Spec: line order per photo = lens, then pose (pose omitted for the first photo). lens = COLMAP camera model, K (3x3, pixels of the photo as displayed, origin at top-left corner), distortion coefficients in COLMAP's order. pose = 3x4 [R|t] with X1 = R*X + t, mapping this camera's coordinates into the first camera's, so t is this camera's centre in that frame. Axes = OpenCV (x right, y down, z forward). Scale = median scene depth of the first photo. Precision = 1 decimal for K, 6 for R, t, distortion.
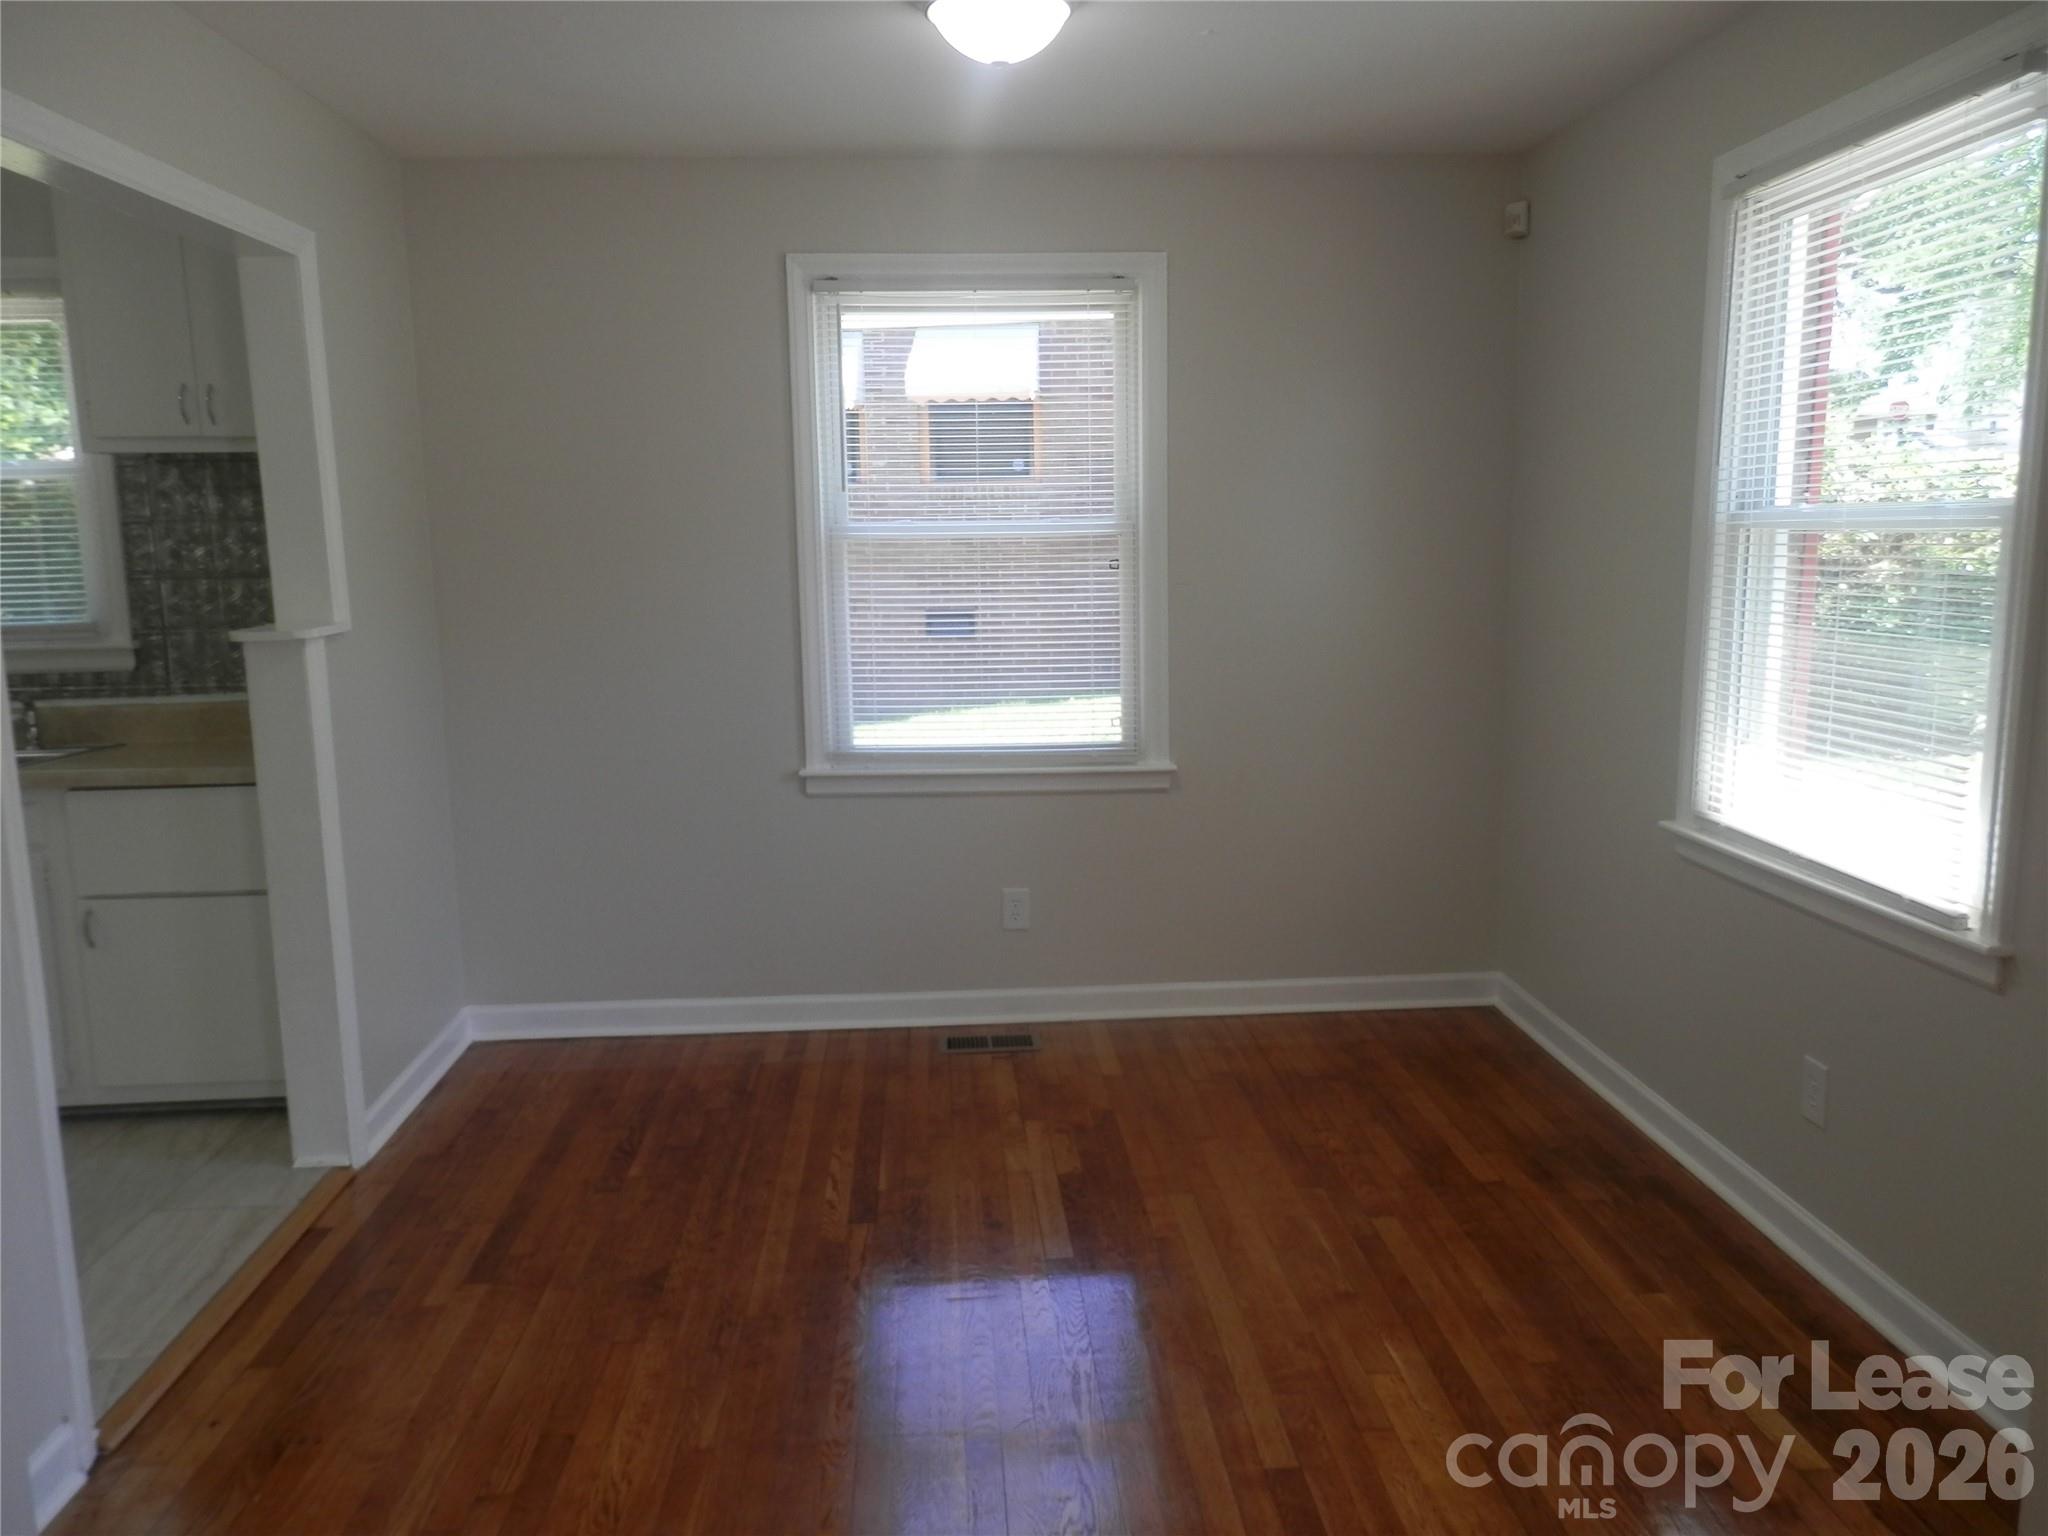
lens RADIAL K [[1509.3, 0, 1023.5], [0, 1509.3, 780.3], [0, 0, 1]] dist [-0.002594, 0.009574]
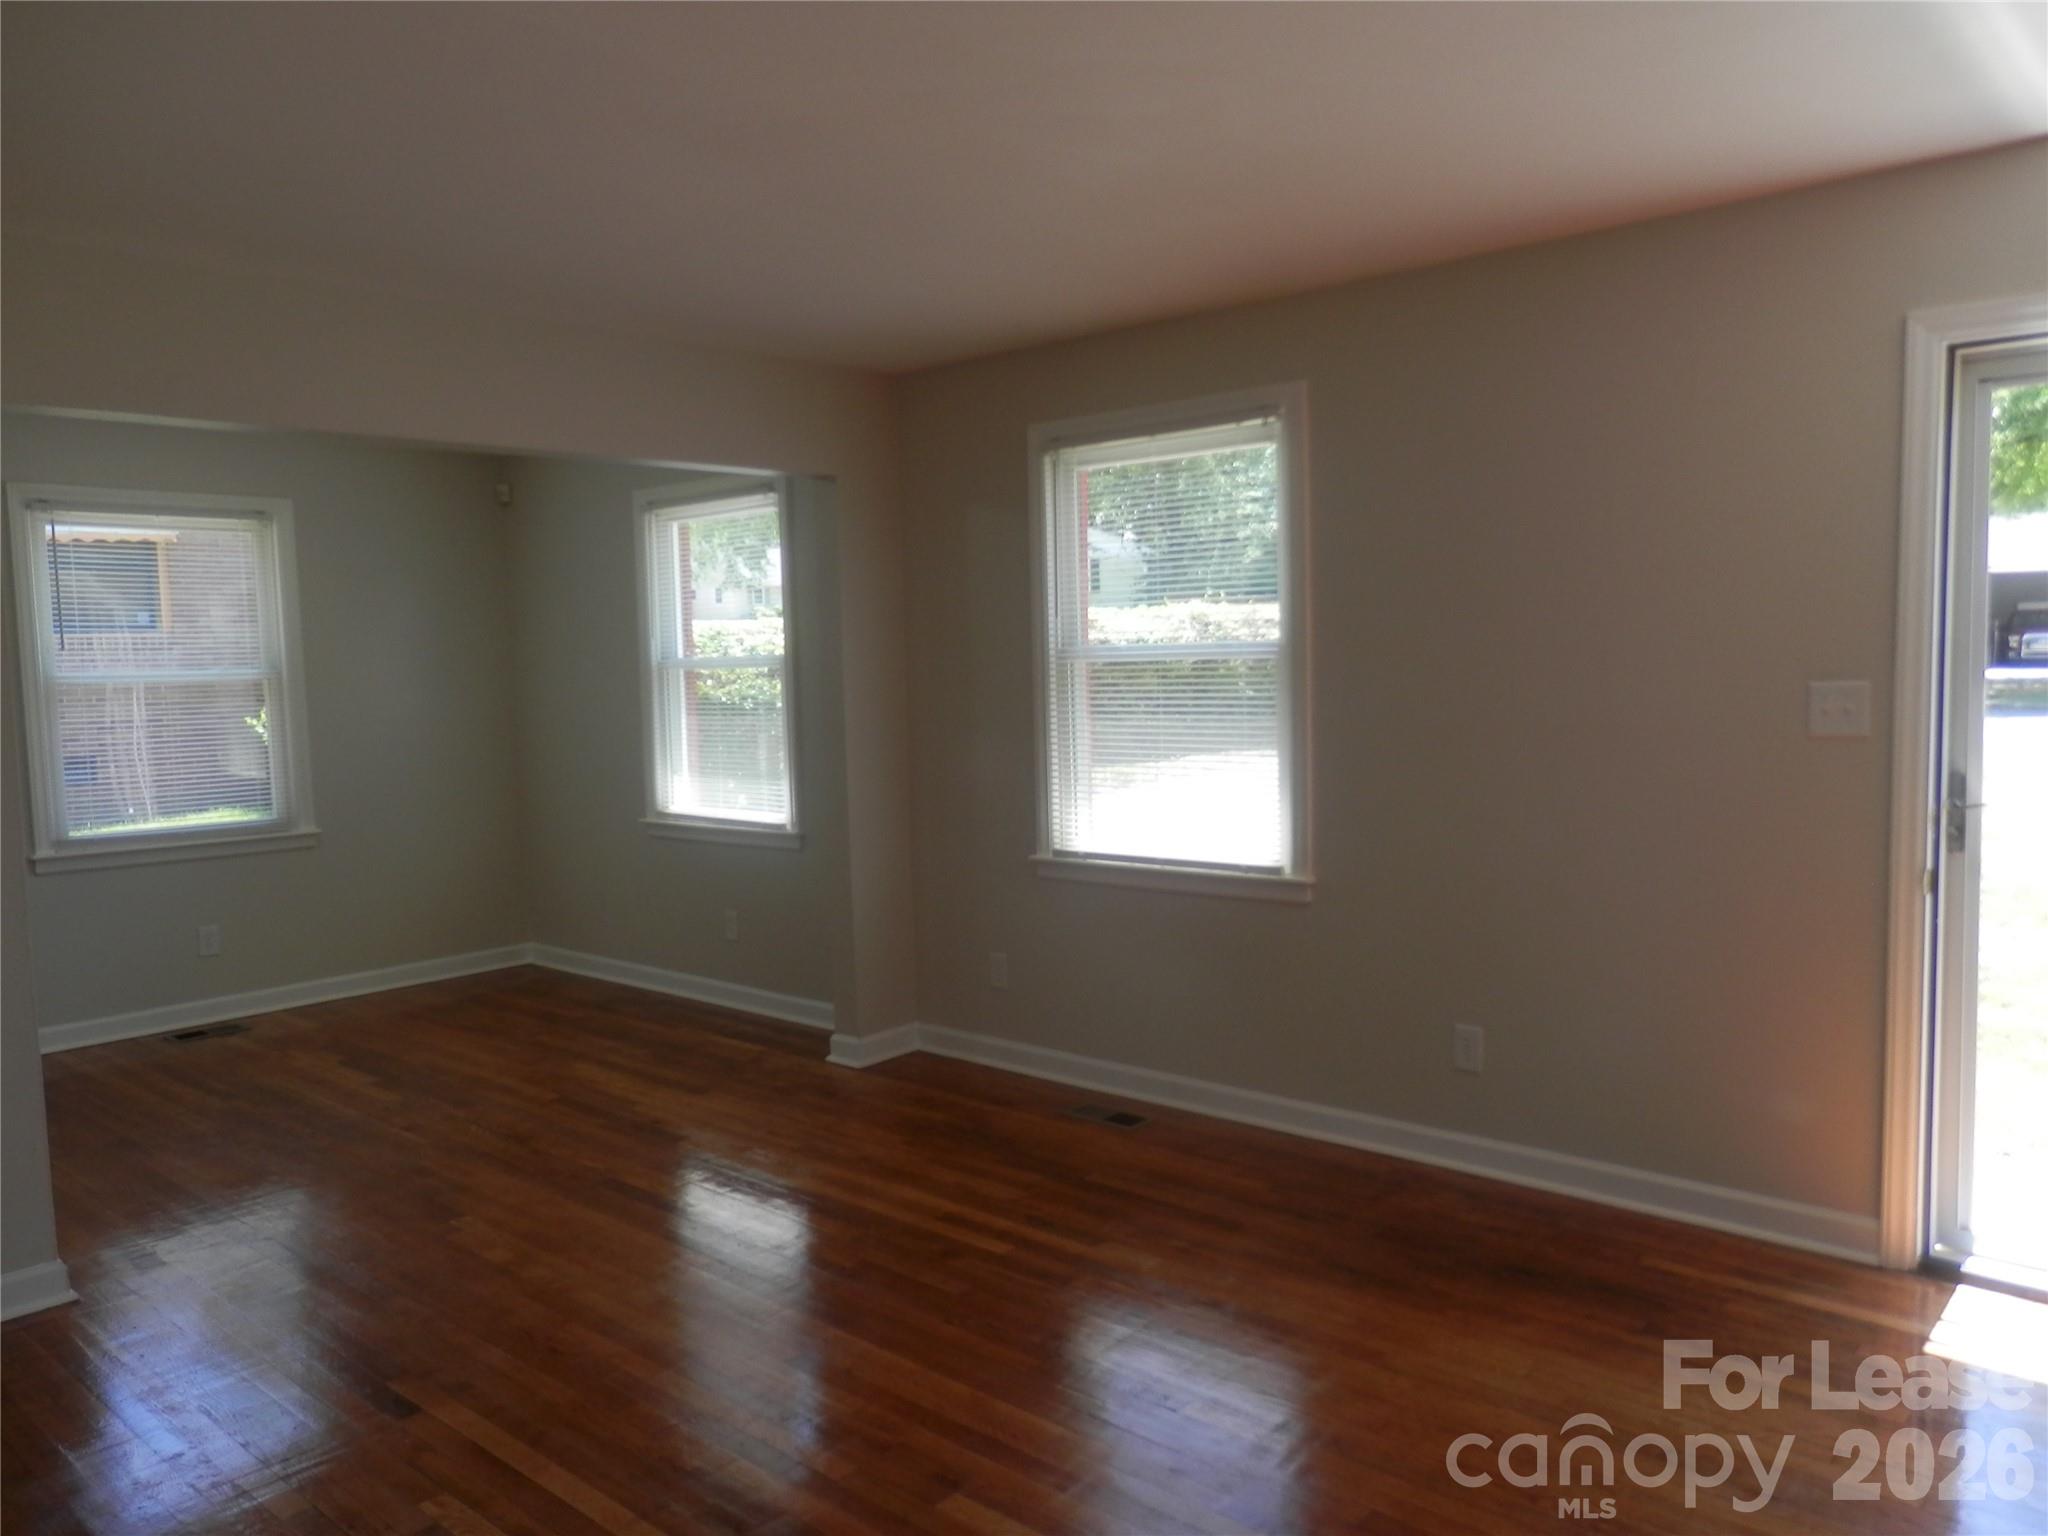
lens RADIAL K [[1509.3, 0, 1030.0], [0, 1509.3, 789.7], [0, 0, 1]] dist [-0.002594, 0.009574]
pose [[0.713199, -0.065240, 0.697919, -0.472482], [0.130473, 0.990615, -0.040729, 0.111827], [-0.688712, 0.120108, 0.715018, -0.610070]]
